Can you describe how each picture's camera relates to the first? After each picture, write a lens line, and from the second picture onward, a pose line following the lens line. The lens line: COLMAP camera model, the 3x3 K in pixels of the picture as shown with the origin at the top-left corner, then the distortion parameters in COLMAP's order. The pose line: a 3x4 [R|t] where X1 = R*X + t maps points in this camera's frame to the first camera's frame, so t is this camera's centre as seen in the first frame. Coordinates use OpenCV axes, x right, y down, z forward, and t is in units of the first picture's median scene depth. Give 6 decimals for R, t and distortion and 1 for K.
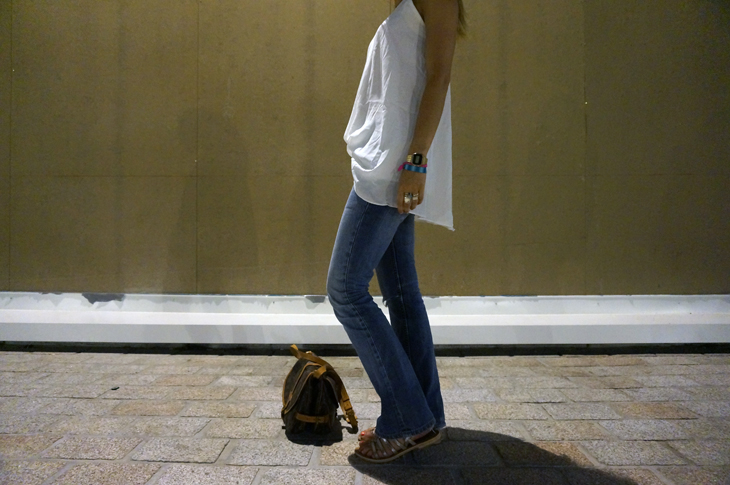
lens RADIAL K [[493.4, 0, 363.6], [0, 493.4, 246.5], [0, 0, 1]] dist [-0.039700, 0.027684]
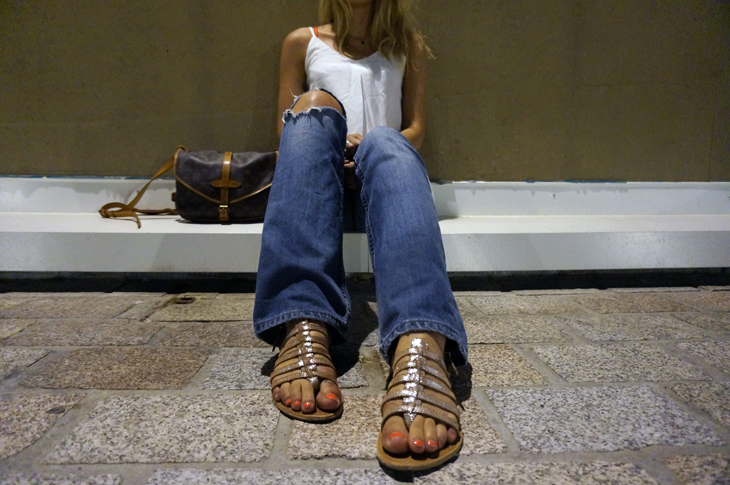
lens RADIAL K [[493.4, 0, 363.3], [0, 493.4, 242.5], [0, 0, 1]] dist [-0.039700, 0.027684]
pose [[0.997728, -0.002386, 0.067336, 0.025584], [-0.005984, 0.992286, 0.123822, 0.126776], [-0.067112, -0.123944, 0.990017, 0.581868]]
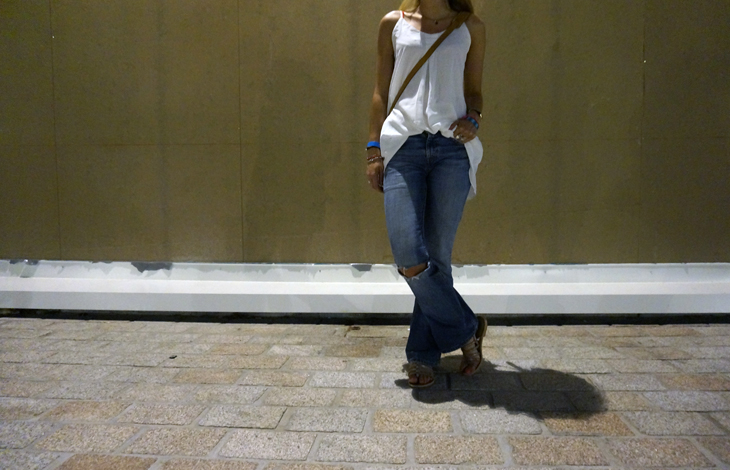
lens RADIAL K [[522.3, 0, 385.4], [0, 522.3, 242.2], [0, 0, 1]] dist [-0.042205, 0.031978]
pose [[0.999161, -0.003015, -0.040853, -0.008836], [0.006080, 0.997157, 0.075106, -0.028681], [0.040510, -0.075291, 0.996338, -0.054214]]
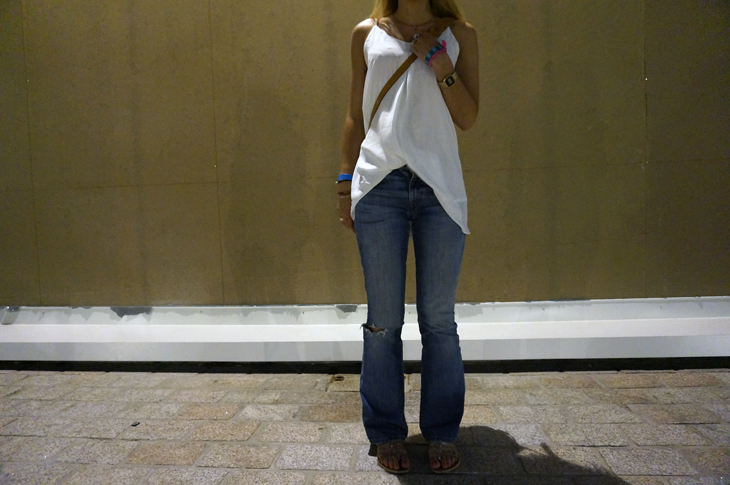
lens RADIAL K [[493.4, 0, 362.5], [0, 493.4, 246.9], [0, 0, 1]] dist [-0.039700, 0.027684]
pose [[0.995497, -0.030947, -0.089596, 0.025310], [0.036271, 0.997633, 0.058423, -0.080421], [0.087576, -0.061410, 0.994263, 0.092469]]
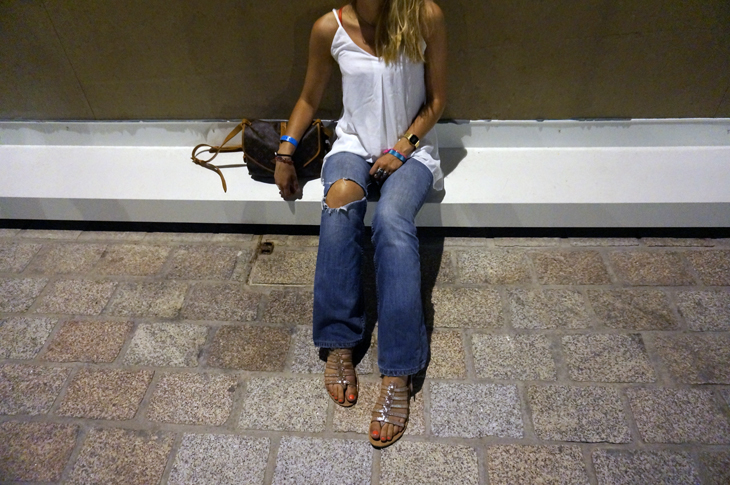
lens RADIAL K [[493.4, 0, 358.9], [0, 493.4, 248.4], [0, 0, 1]] dist [-0.039700, 0.027684]
pose [[0.997737, 0.006795, -0.066892, 0.070163], [0.040952, 0.727643, 0.684732, -0.265811], [0.053326, -0.685922, 0.725718, 0.535730]]
